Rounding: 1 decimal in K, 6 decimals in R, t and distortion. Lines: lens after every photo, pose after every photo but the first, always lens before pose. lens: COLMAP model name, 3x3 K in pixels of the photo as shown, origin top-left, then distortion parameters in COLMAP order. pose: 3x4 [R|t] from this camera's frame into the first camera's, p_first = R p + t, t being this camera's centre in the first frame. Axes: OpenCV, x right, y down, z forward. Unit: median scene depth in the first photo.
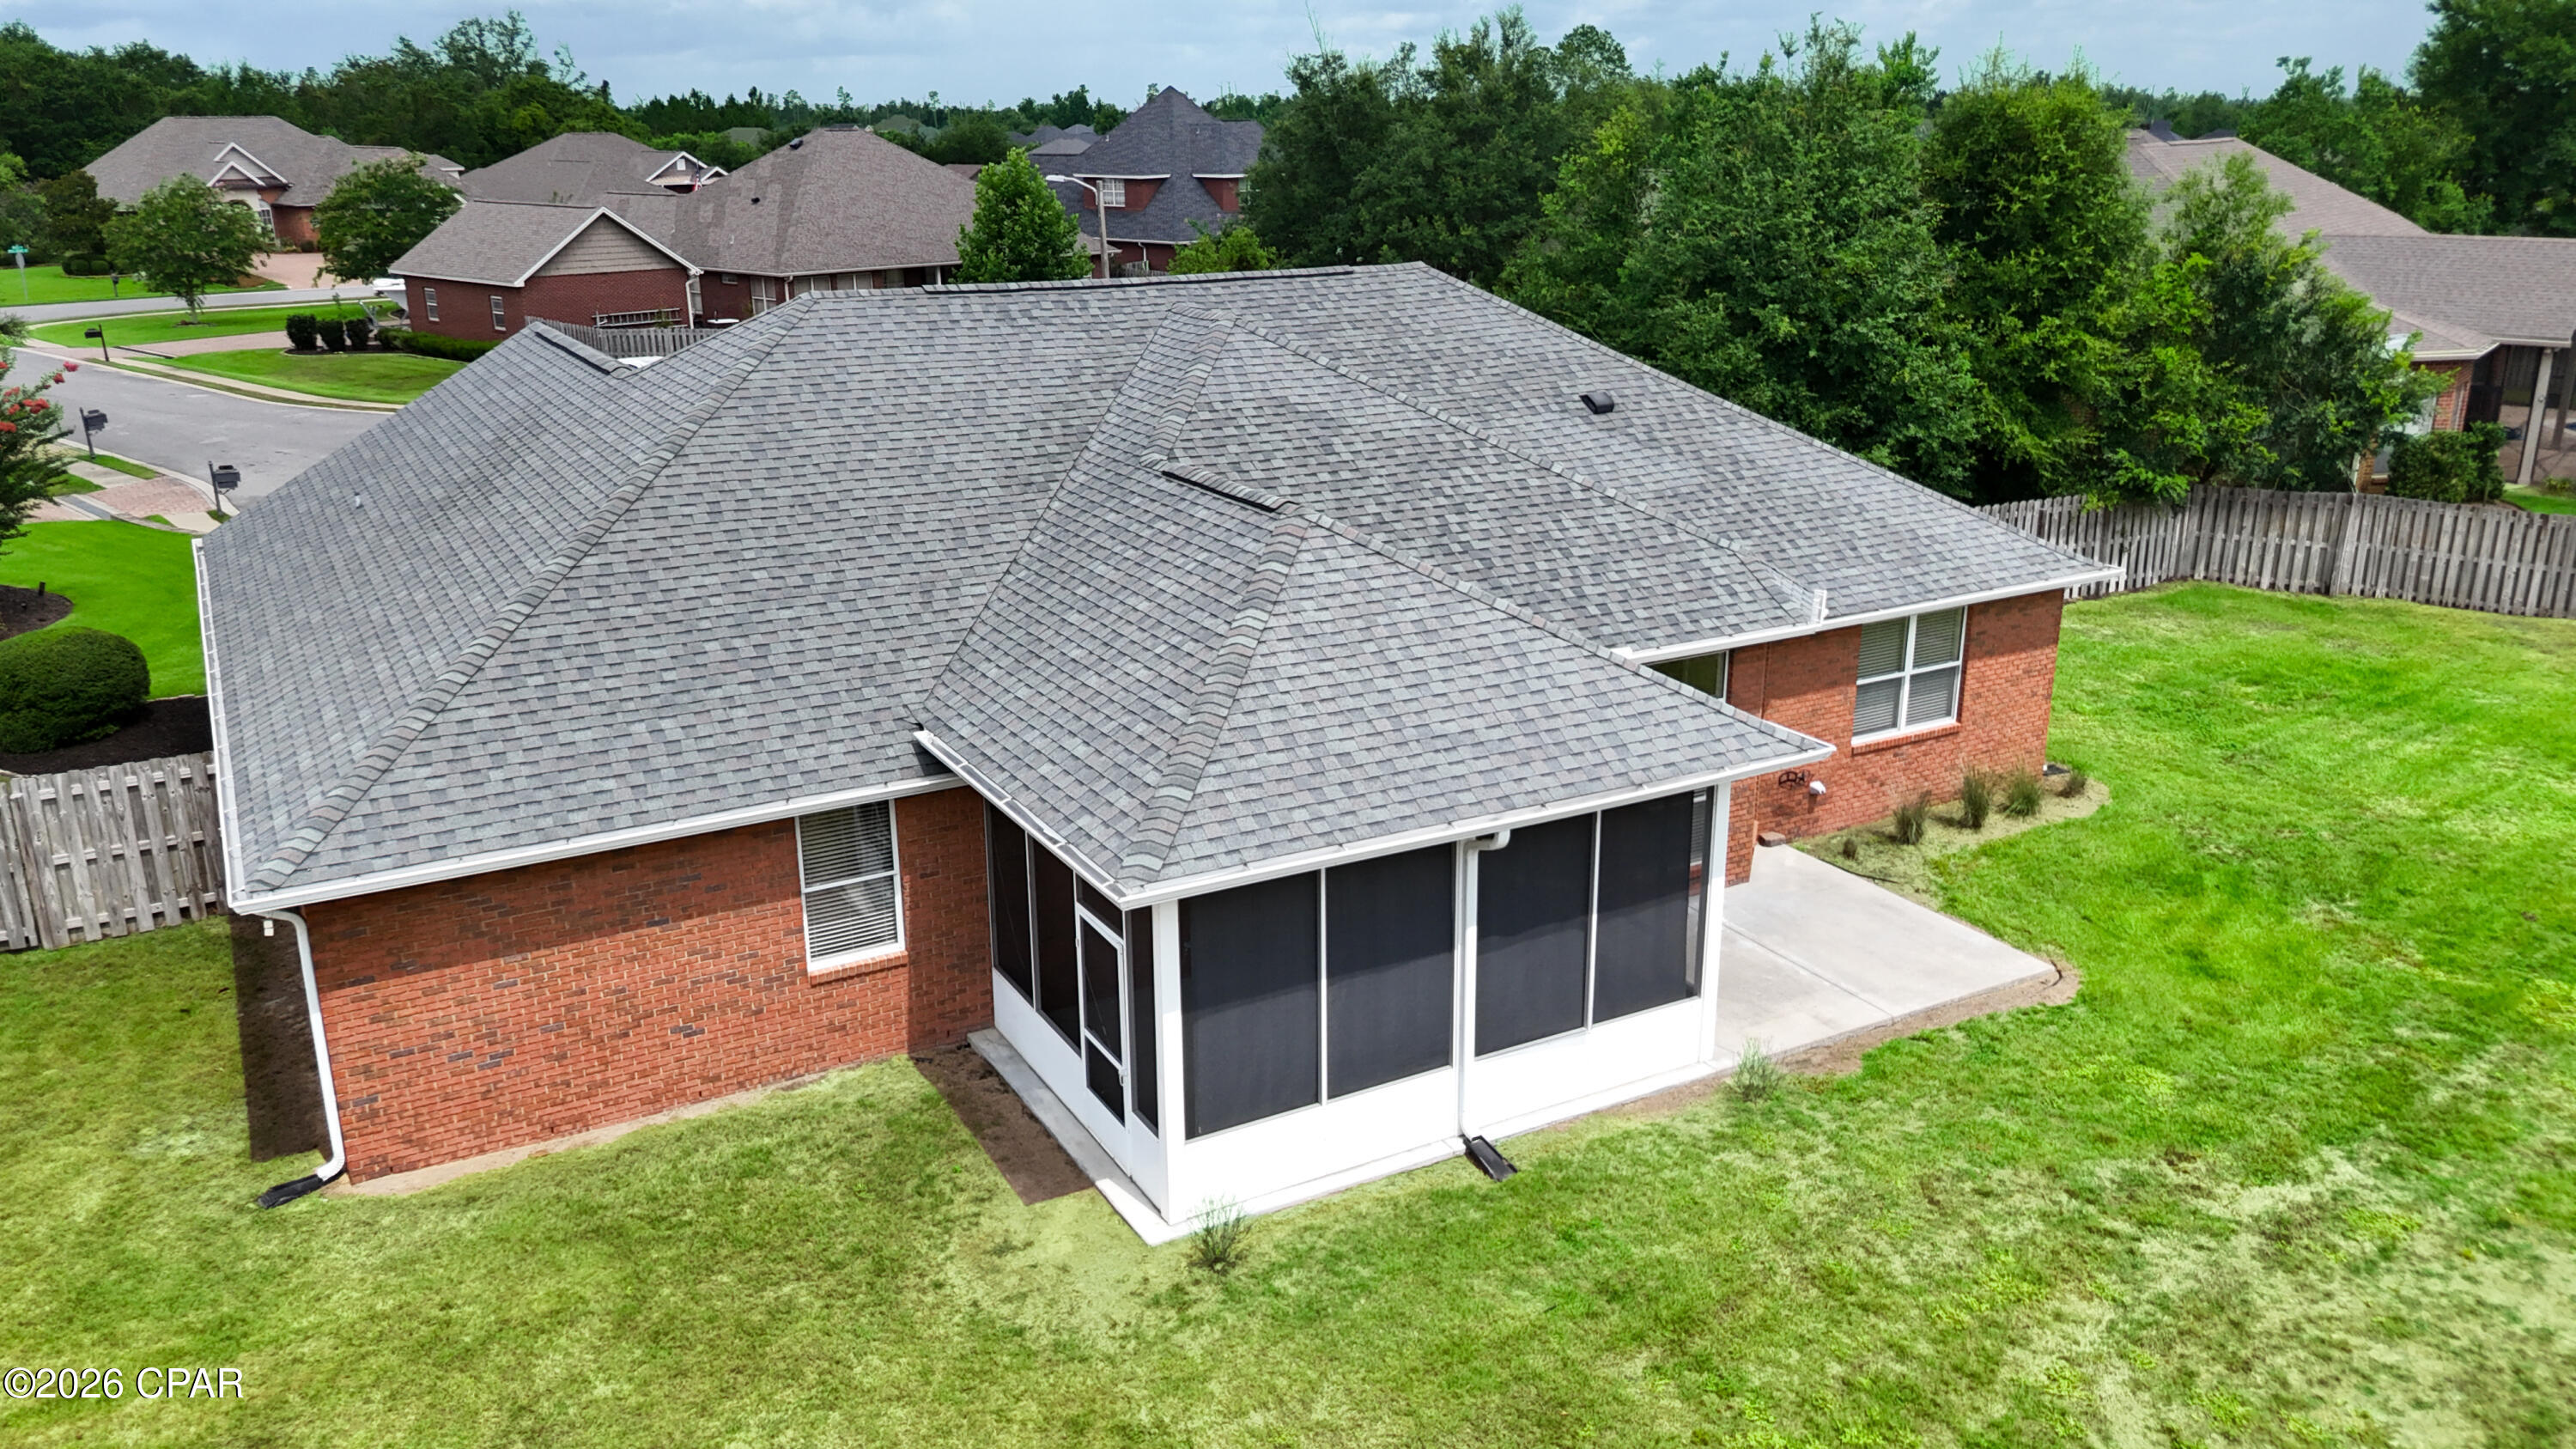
lens RADIAL K [[1880.0, 0, 1288.5], [0, 1880.0, 724.1], [0, 0, 1]] dist [0.065051, -0.056038]
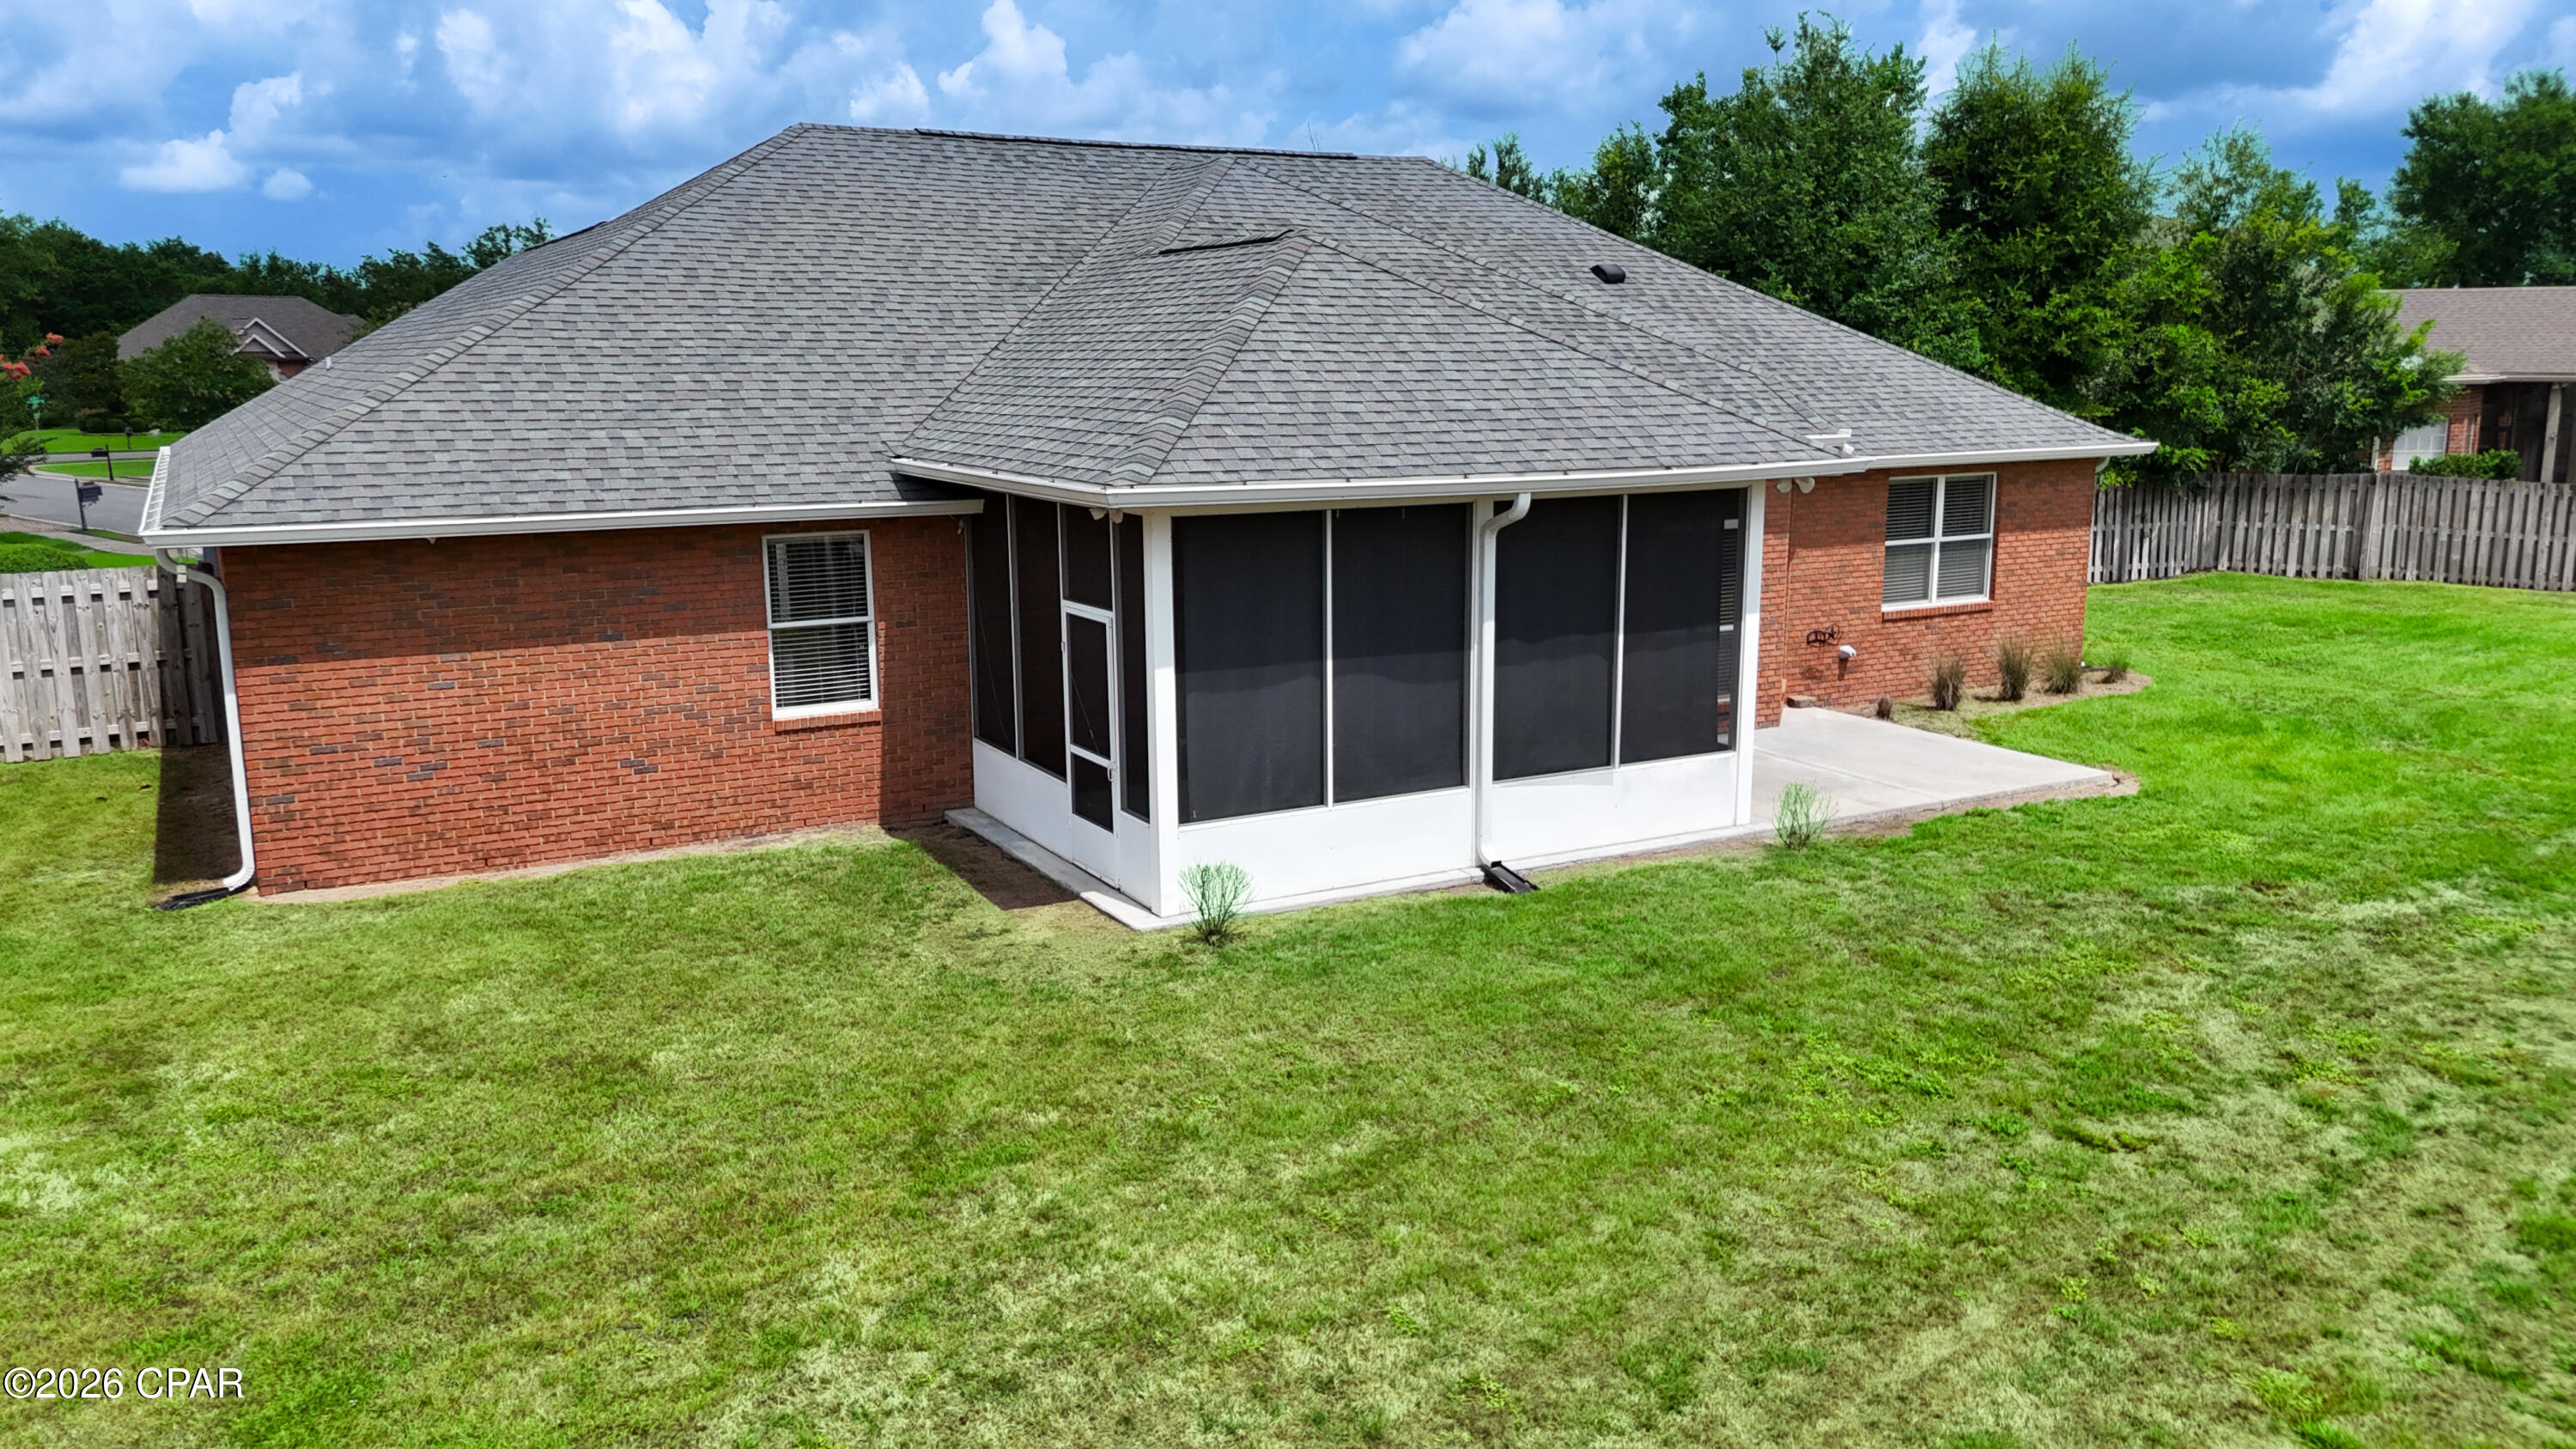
lens RADIAL K [[1880.0, 0, 1289.2], [0, 1880.0, 735.3], [0, 0, 1]] dist [0.065051, -0.056038]
pose [[1.000000, 0.000186, 0.000165, -0.001189], [-0.000165, 0.993060, -0.117608, 0.254888], [-0.000186, 0.117608, 0.993060, 0.082914]]
